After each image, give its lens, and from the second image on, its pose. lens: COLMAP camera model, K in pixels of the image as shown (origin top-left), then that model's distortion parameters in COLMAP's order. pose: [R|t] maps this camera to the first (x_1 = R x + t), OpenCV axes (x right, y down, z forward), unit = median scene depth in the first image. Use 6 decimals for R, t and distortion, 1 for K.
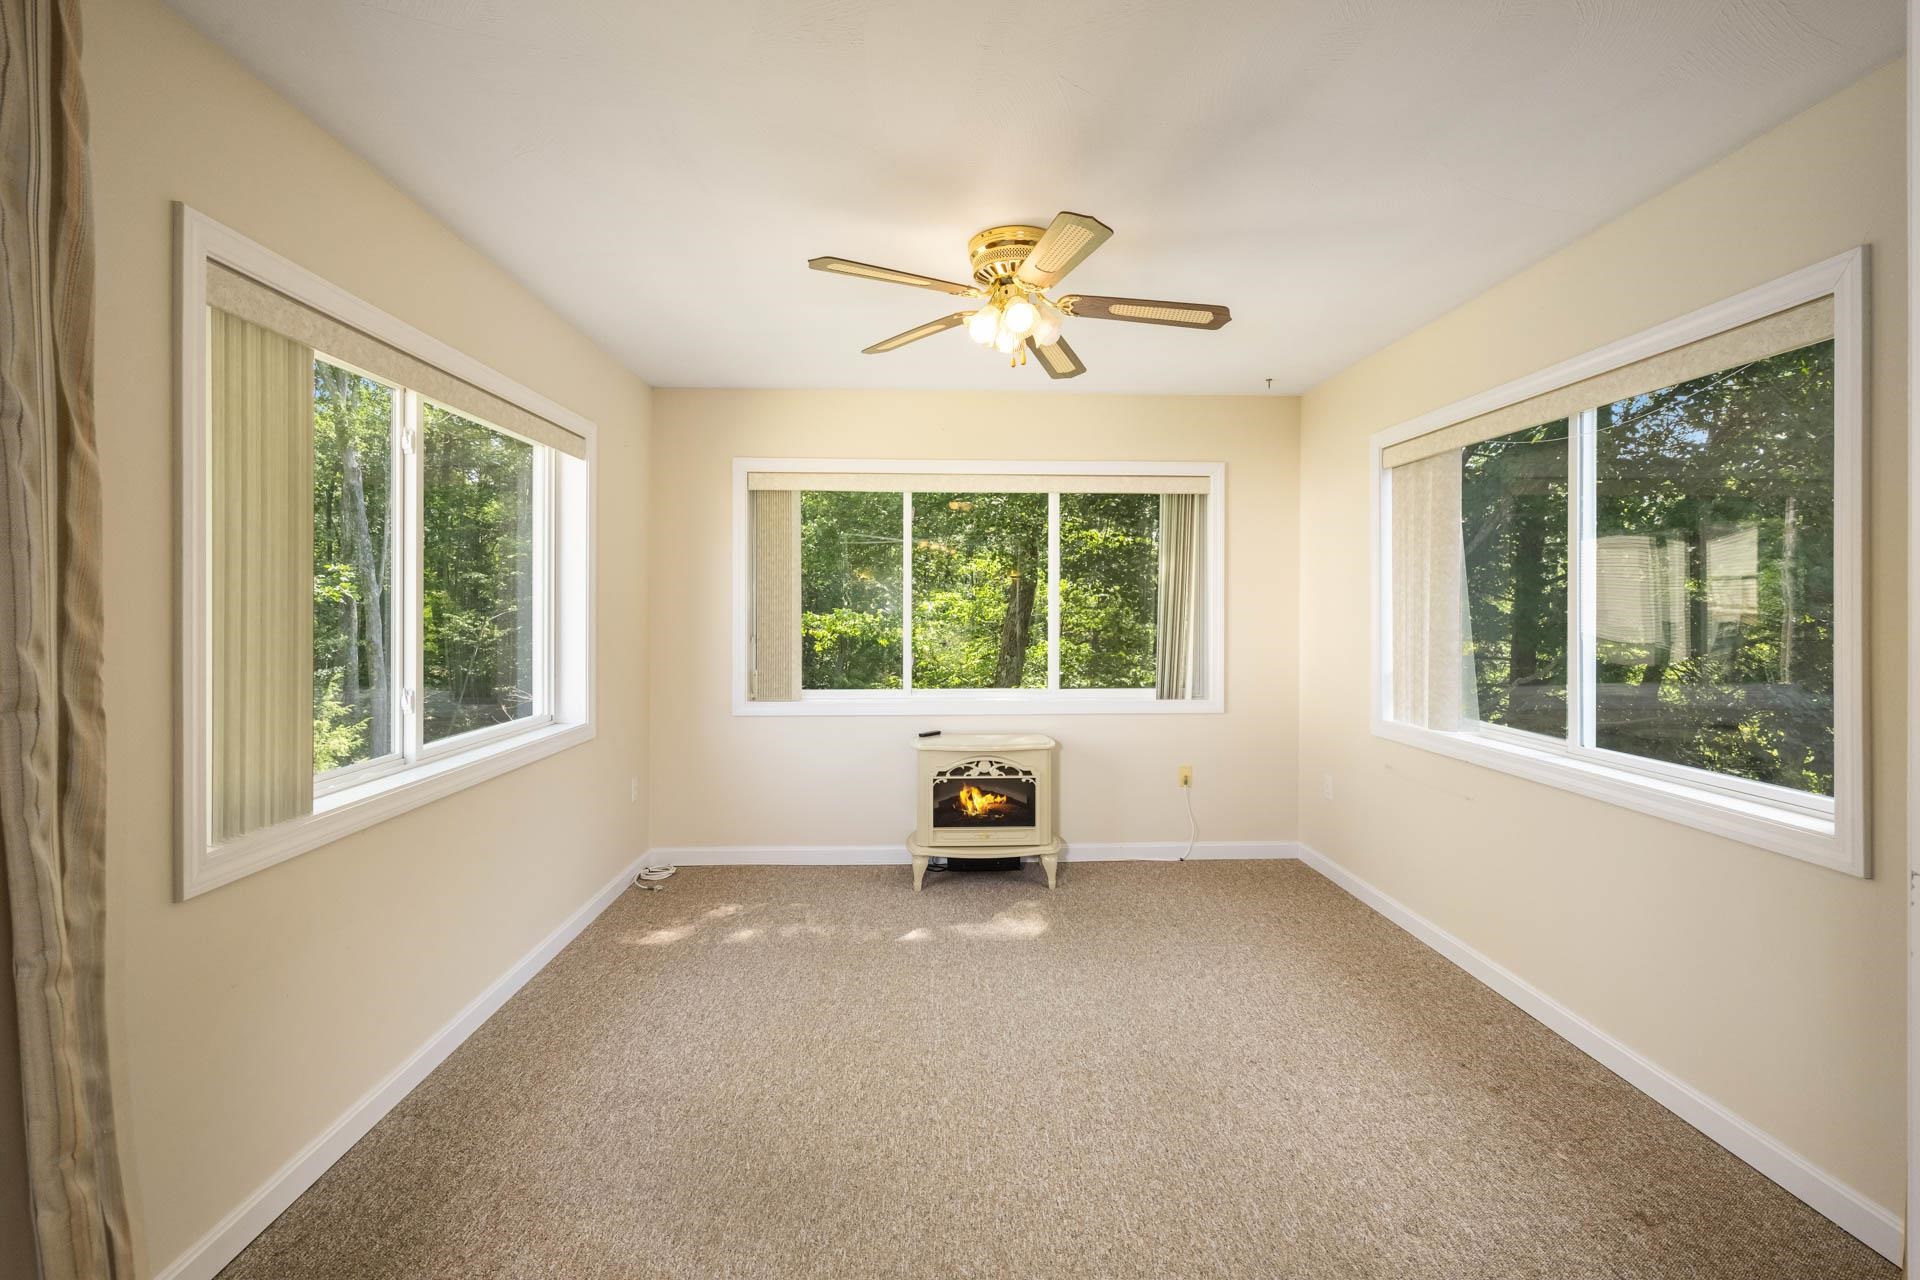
lens RADIAL K [[822.2, 0, 1037.1], [0, 822.2, 595.8], [0, 0, 1]] dist [-0.002004, 0.000063]
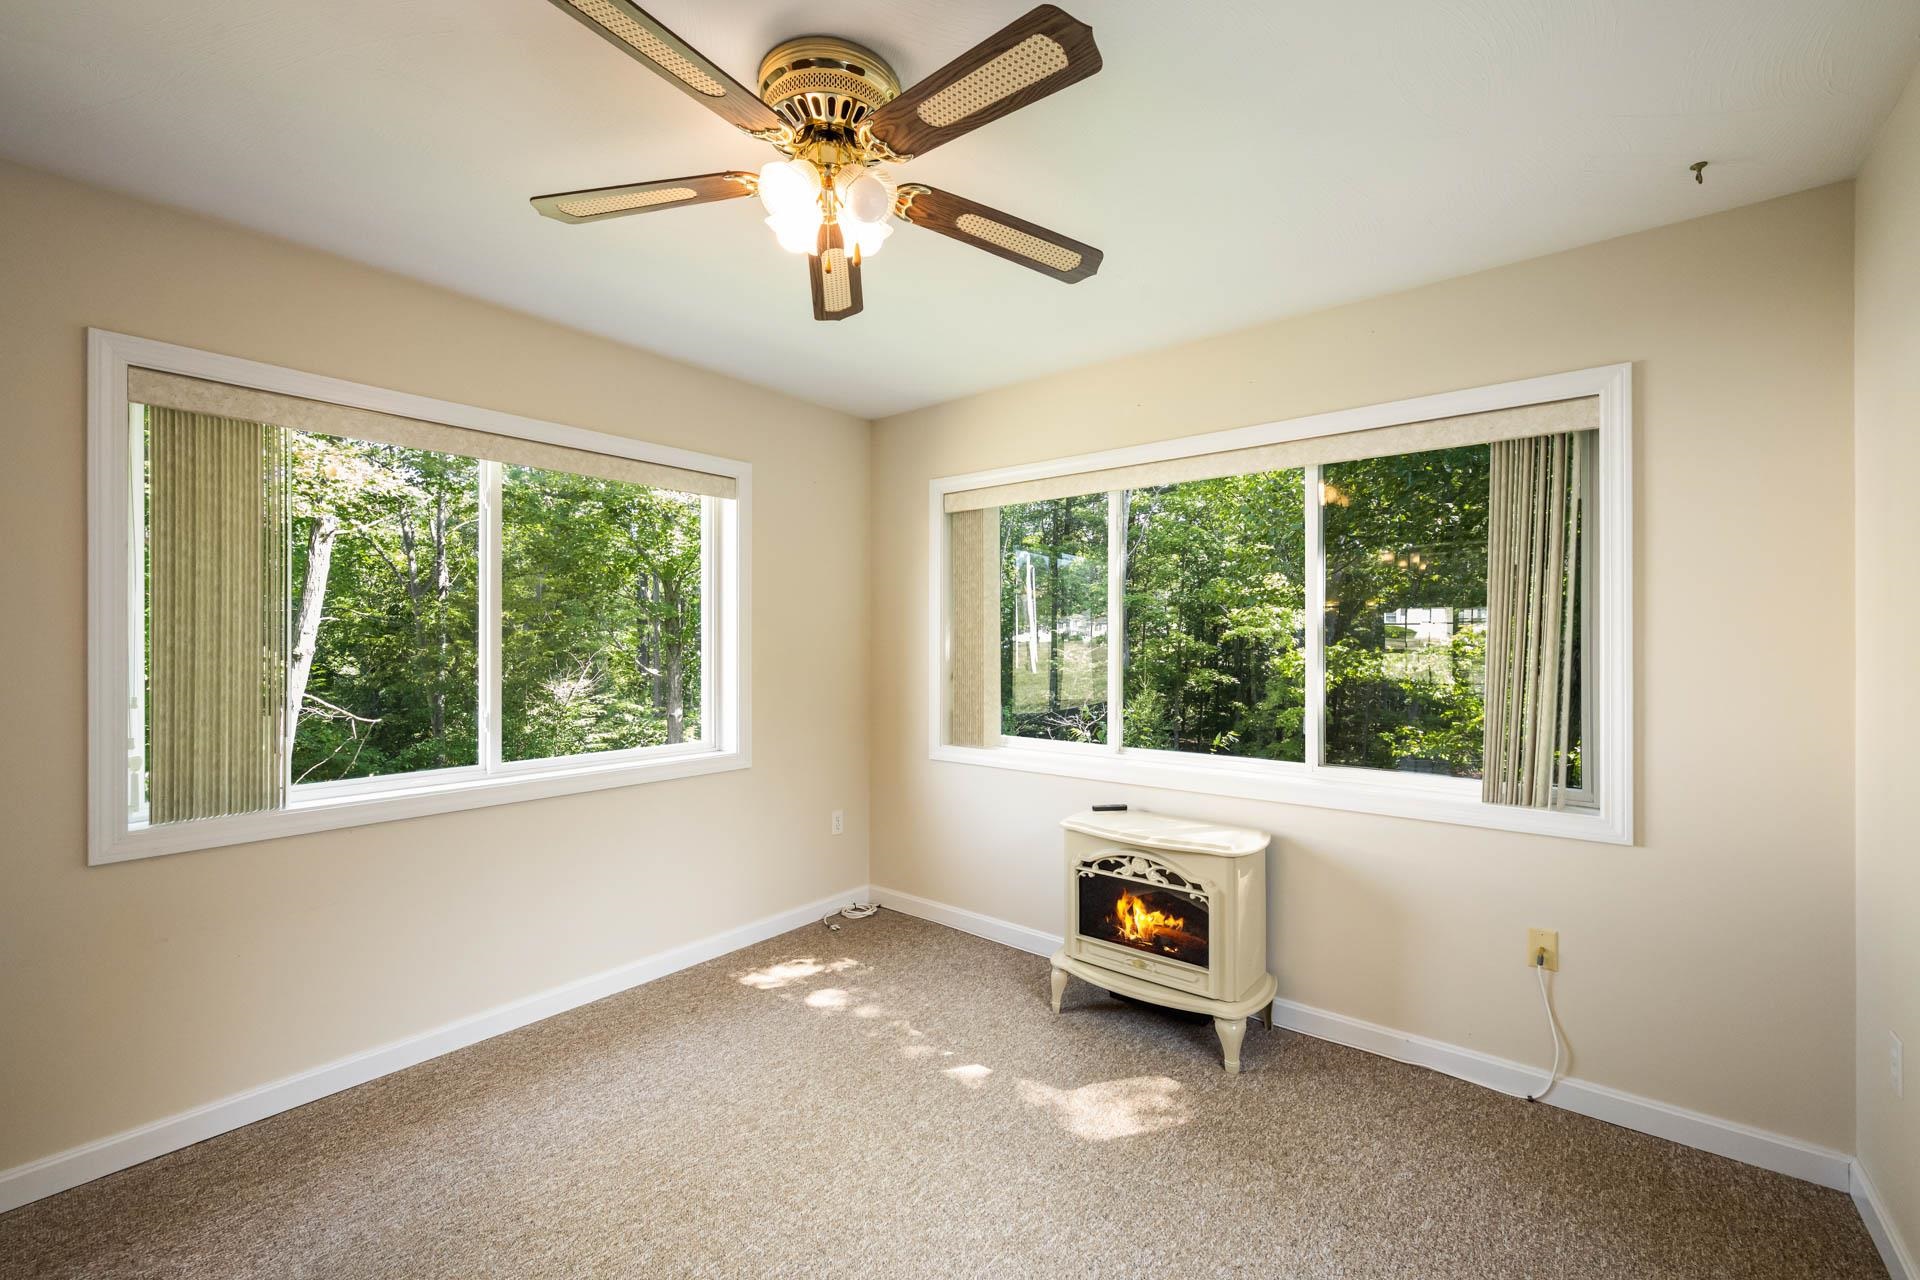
lens RADIAL K [[822.2, 0, 962.0], [0, 822.2, 630.4], [0, 0, 1]] dist [-0.002004, 0.000063]
pose [[0.724094, -0.009817, -0.689631, 0.316311], [0.008143, 0.999951, -0.005684, 0.007469], [0.689653, -0.001500, 0.724139, 0.380073]]
